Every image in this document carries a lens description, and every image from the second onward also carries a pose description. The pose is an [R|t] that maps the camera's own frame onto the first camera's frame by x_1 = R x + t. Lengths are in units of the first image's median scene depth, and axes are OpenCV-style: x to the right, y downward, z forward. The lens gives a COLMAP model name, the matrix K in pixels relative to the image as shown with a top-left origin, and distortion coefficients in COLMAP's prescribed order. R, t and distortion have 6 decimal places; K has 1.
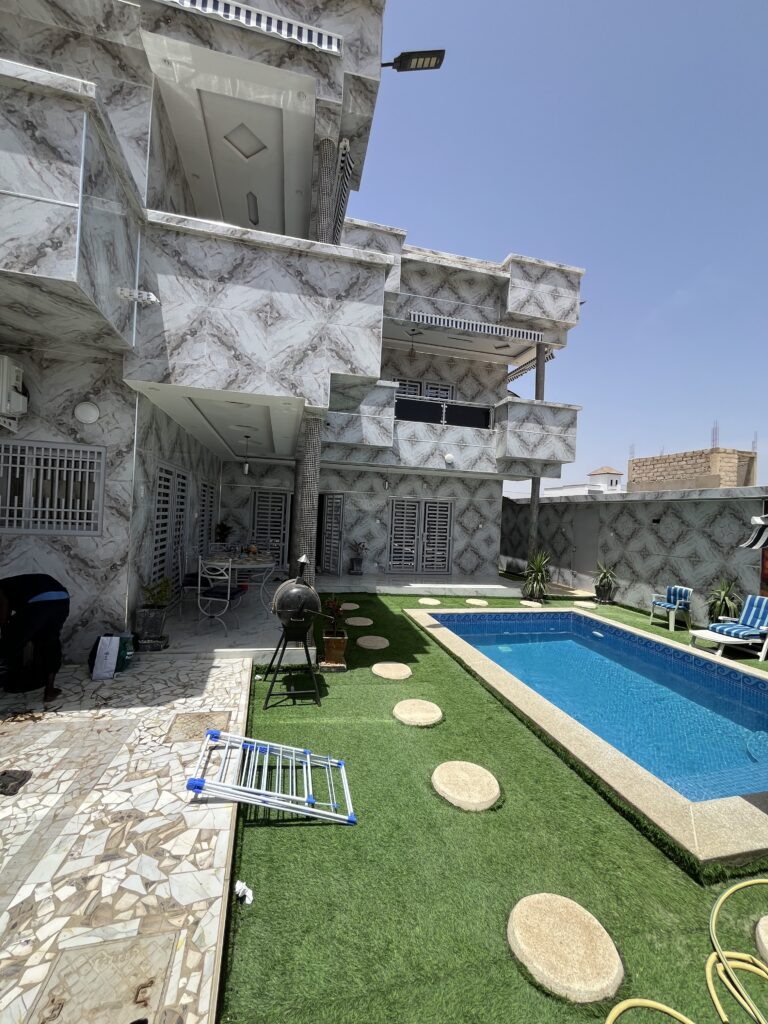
lens RADIAL K [[412.0, 0, 386.4], [0, 412.0, 511.1], [0, 0, 1]] dist [-0.005827, 0.000958]
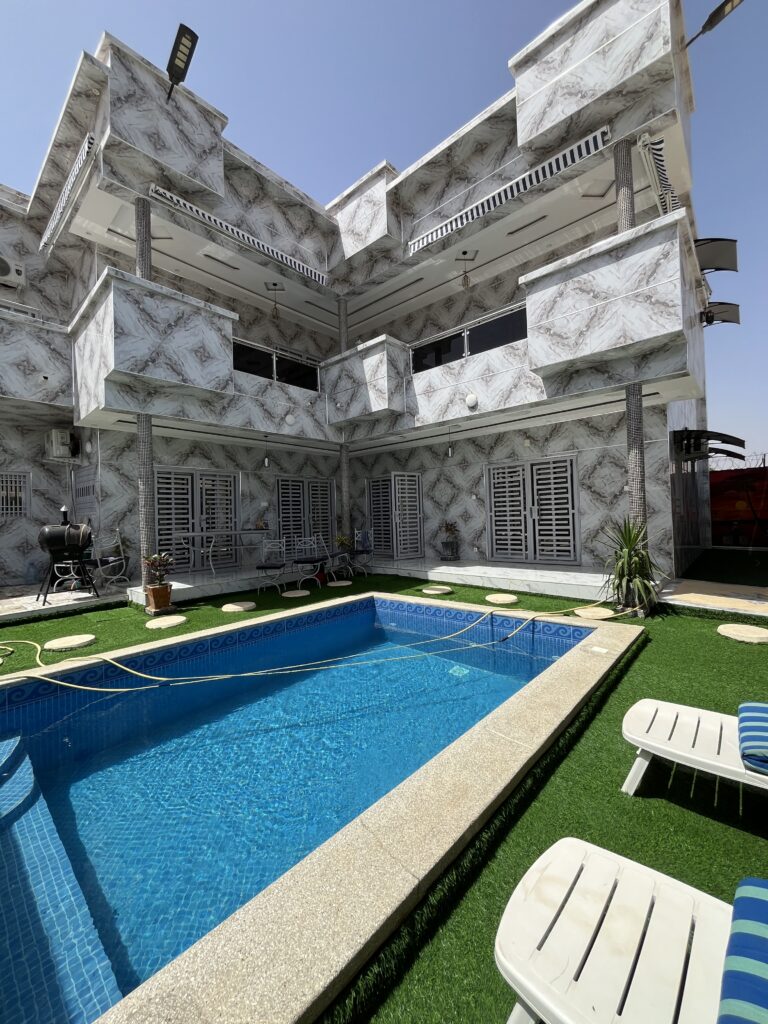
lens RADIAL K [[412.0, 0, 386.2], [0, 412.0, 513.3], [0, 0, 1]] dist [-0.005827, 0.000958]
pose [[0.567360, -0.074717, -0.820073, 0.567204], [0.063502, 0.996879, -0.046893, 0.086206], [0.821018, -0.025471, 0.570334, 0.386154]]
